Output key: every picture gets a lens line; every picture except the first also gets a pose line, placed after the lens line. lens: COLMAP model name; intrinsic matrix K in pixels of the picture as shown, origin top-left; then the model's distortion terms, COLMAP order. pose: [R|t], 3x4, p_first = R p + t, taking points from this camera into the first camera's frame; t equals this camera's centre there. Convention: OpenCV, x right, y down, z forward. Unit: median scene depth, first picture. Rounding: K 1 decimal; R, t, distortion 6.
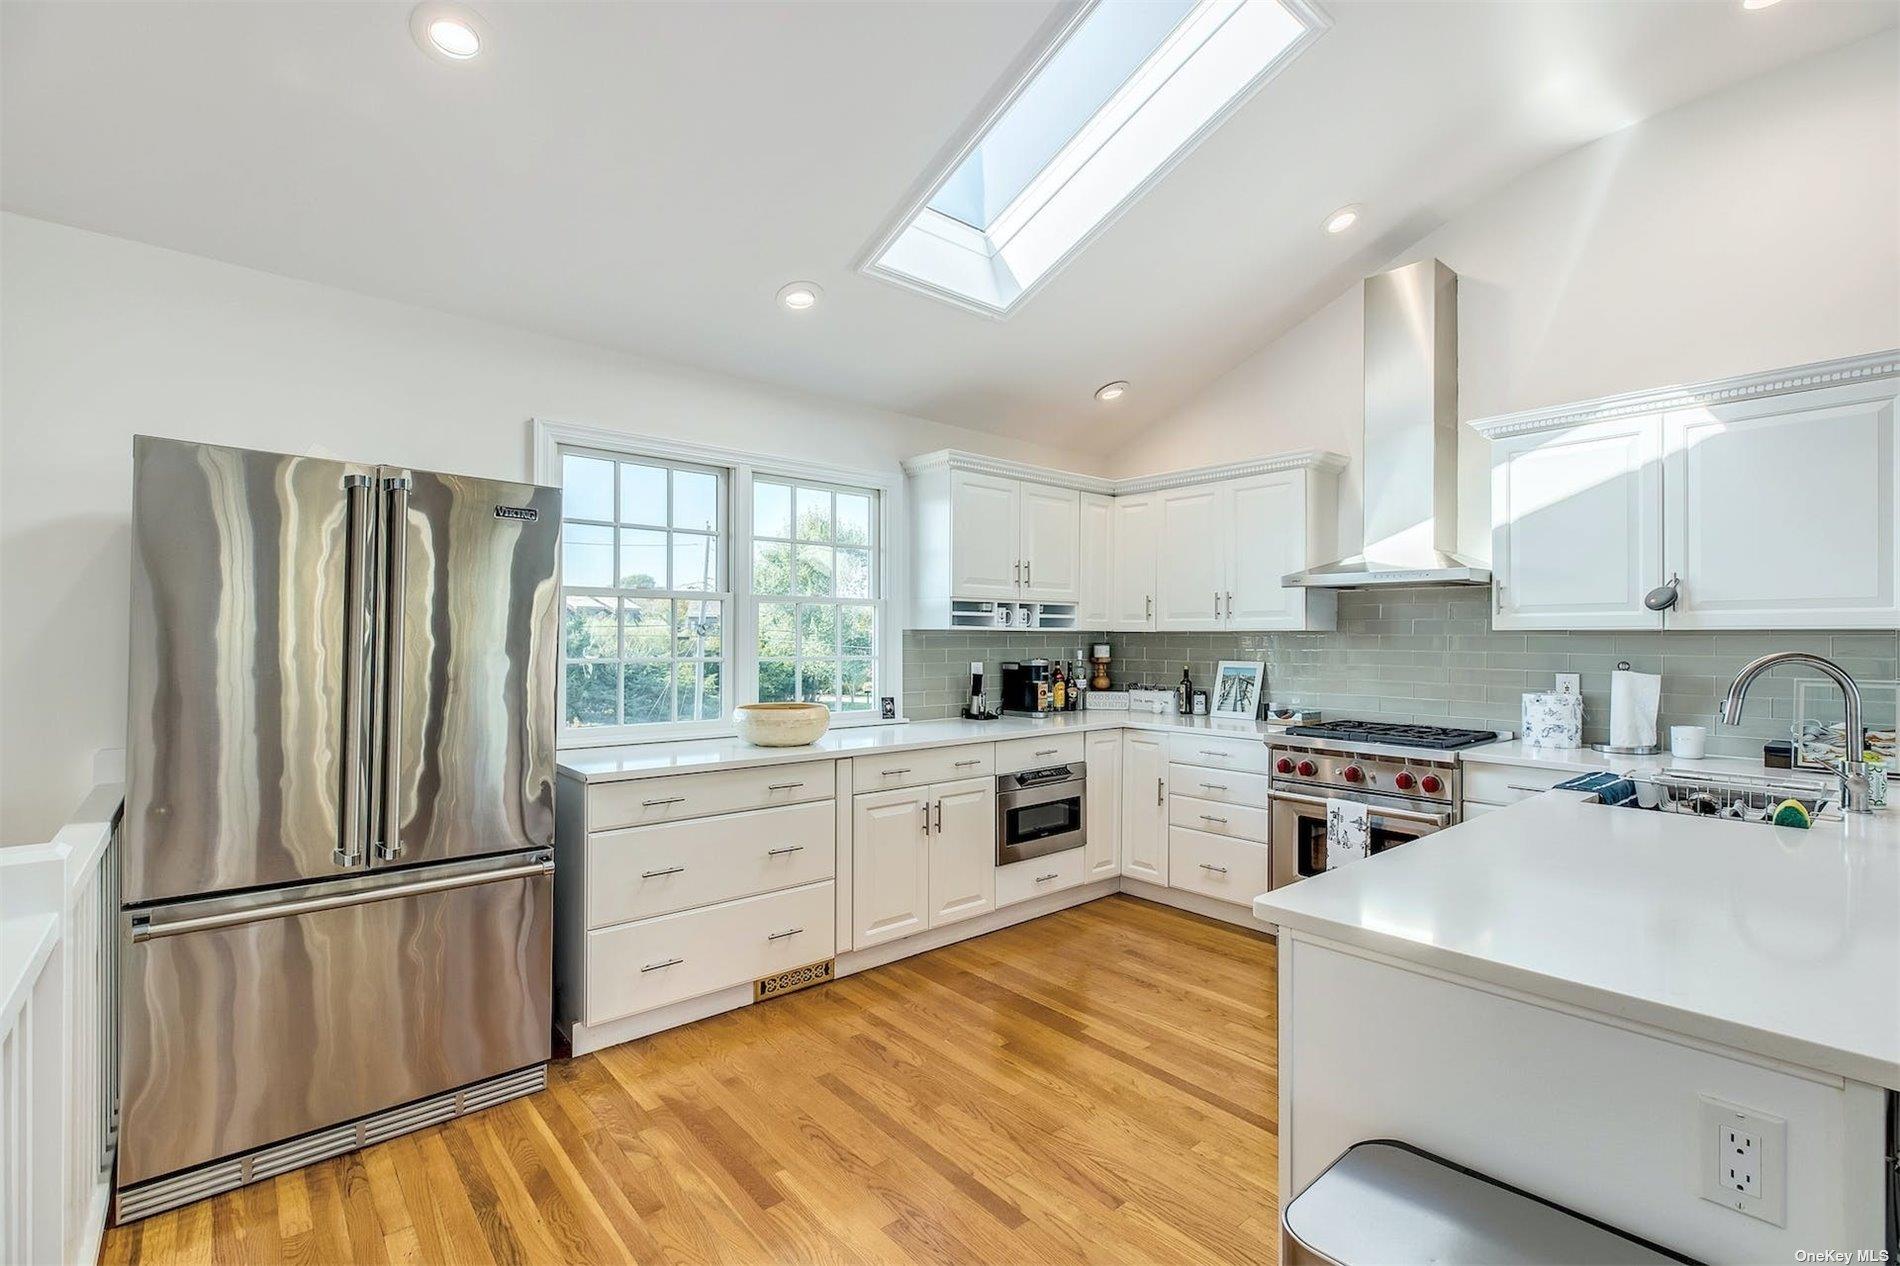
lens RADIAL K [[848.4, 0, 945.8], [0, 848.4, 634.4], [0, 0, 1]] dist [0.000722, 0.000342]
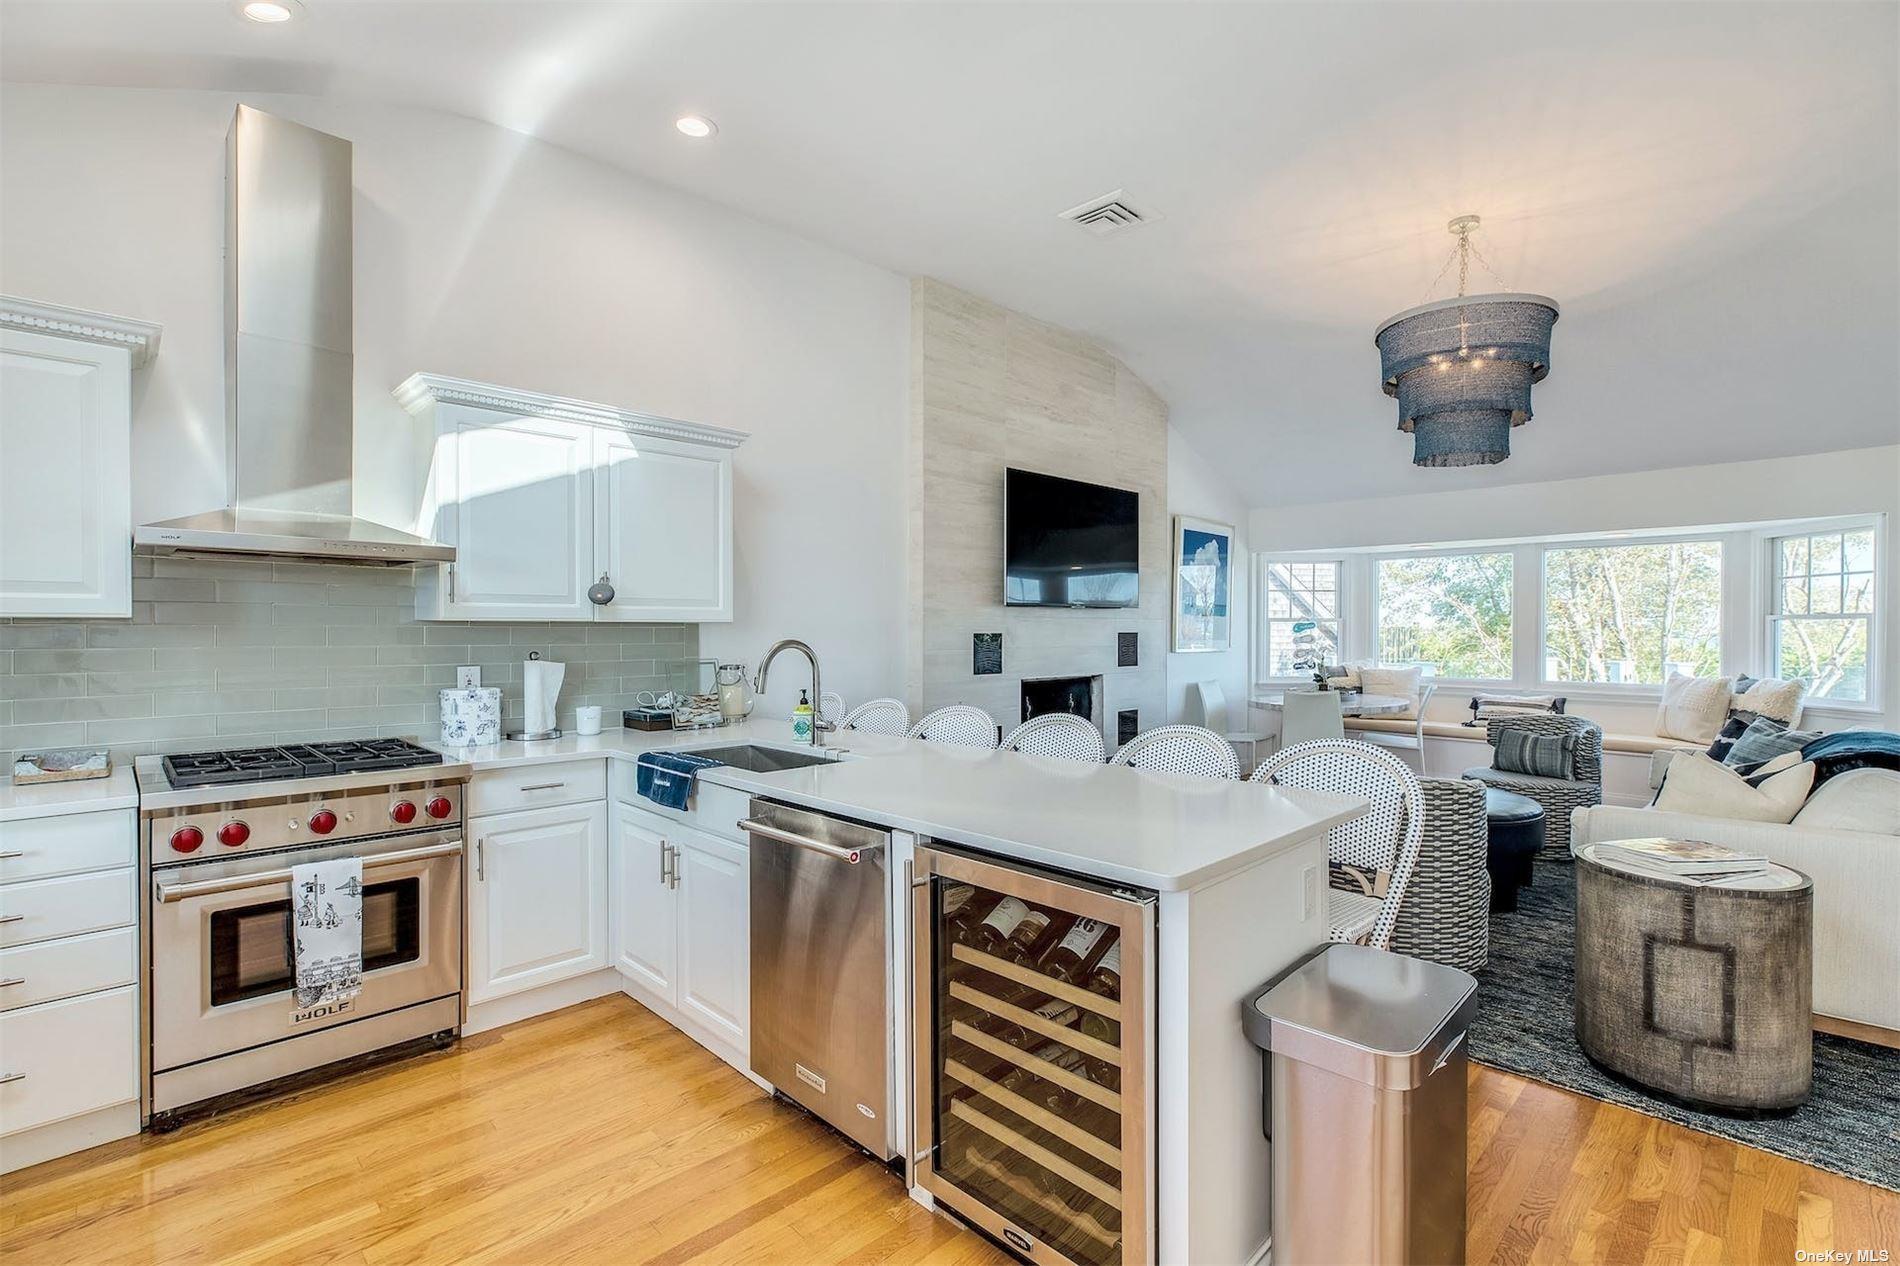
lens RADIAL K [[848.4, 0, 945.1], [0, 848.4, 630.6], [0, 0, 1]] dist [0.000722, 0.000342]
pose [[-0.062608, -0.000682, 0.998038, -0.271447], [-0.002866, 0.999996, 0.000503, 0.003999], [-0.998034, -0.002829, -0.062609, 0.558654]]
